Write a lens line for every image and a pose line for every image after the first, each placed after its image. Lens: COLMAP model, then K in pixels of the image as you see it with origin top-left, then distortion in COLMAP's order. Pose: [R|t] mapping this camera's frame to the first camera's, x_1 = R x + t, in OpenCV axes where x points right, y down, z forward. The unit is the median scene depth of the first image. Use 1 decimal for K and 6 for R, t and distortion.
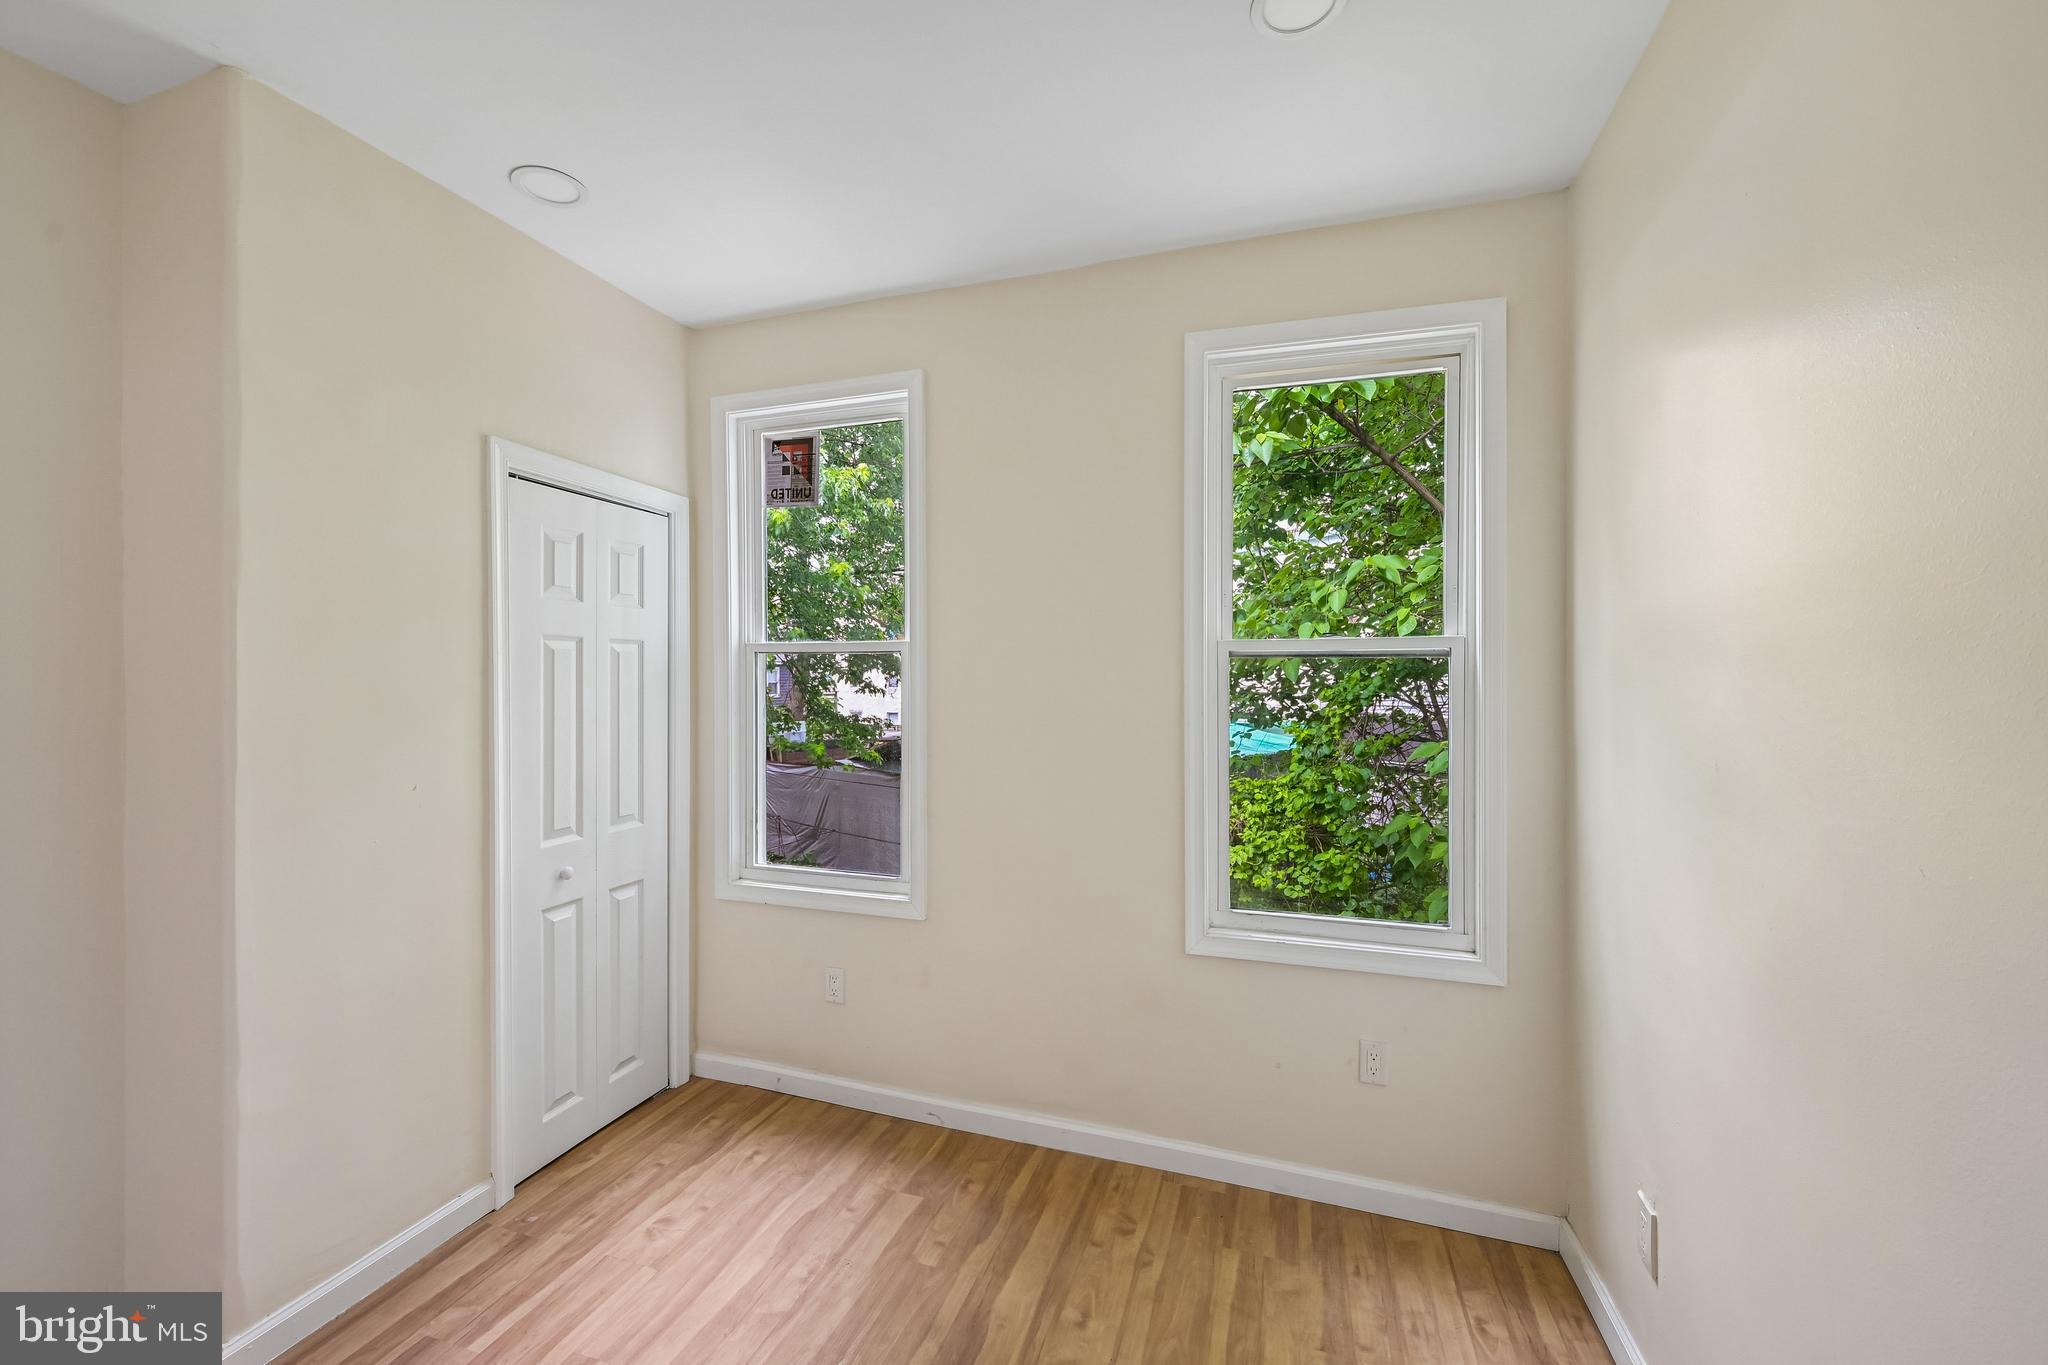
lens RADIAL K [[809.3, 0, 1021.0], [0, 809.3, 681.9], [0, 0, 1]] dist [0.000375, 0.000393]
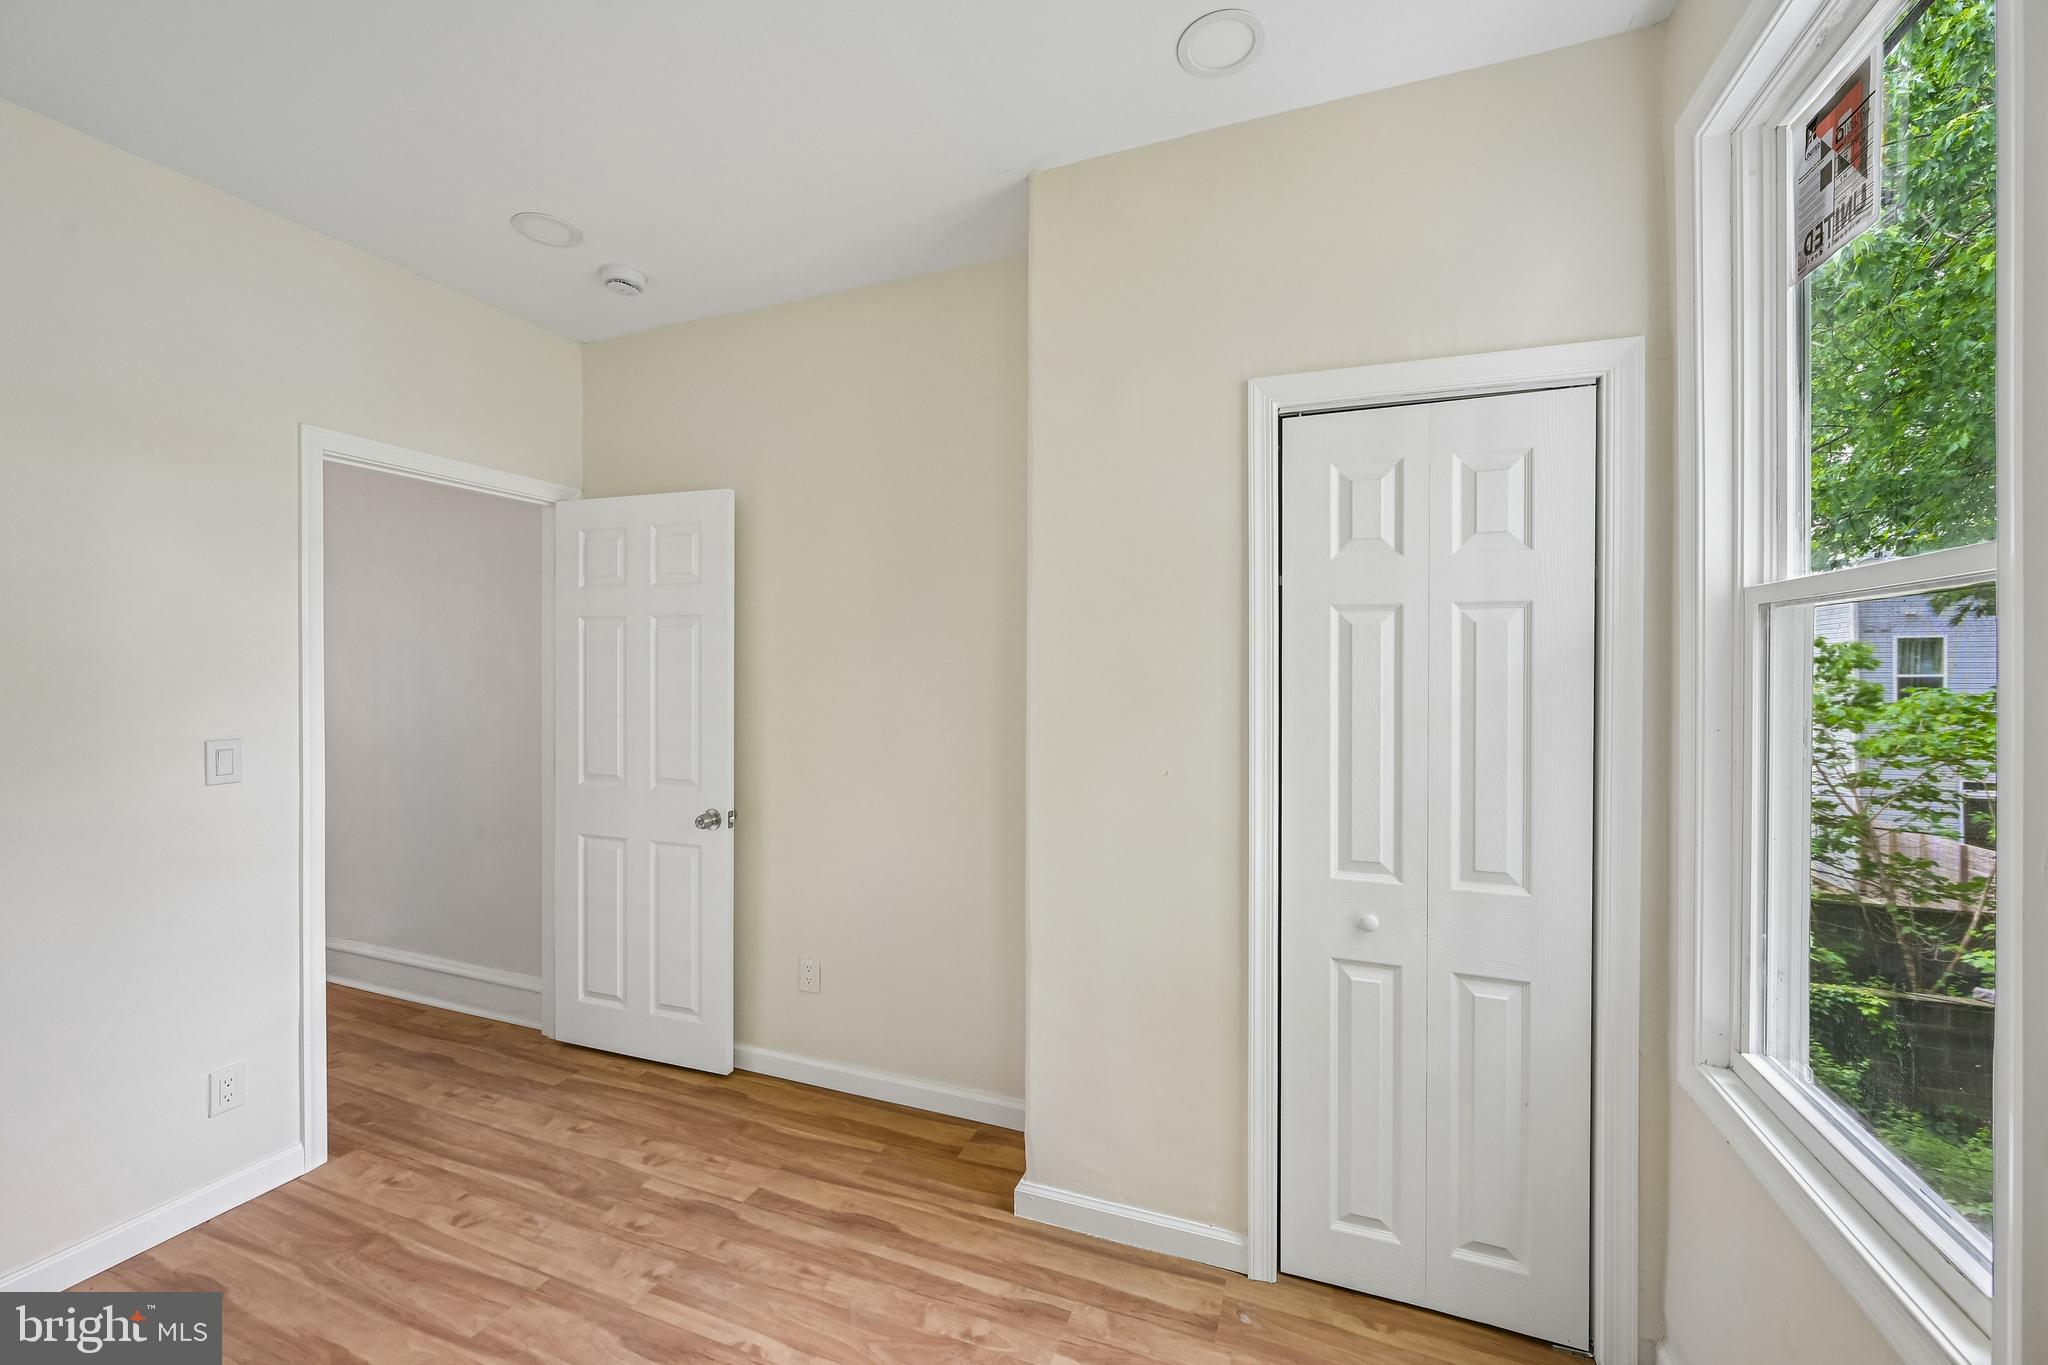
lens RADIAL K [[807.6, 0, 1024.5], [0, 807.6, 675.9], [0, 0, 1]] dist [0.001937, 0.000403]
pose [[-0.046262, 0.013826, -0.998834, 0.198779], [-0.005281, 0.999887, 0.014085, -0.000455], [0.998915, 0.005927, -0.046183, 0.735201]]
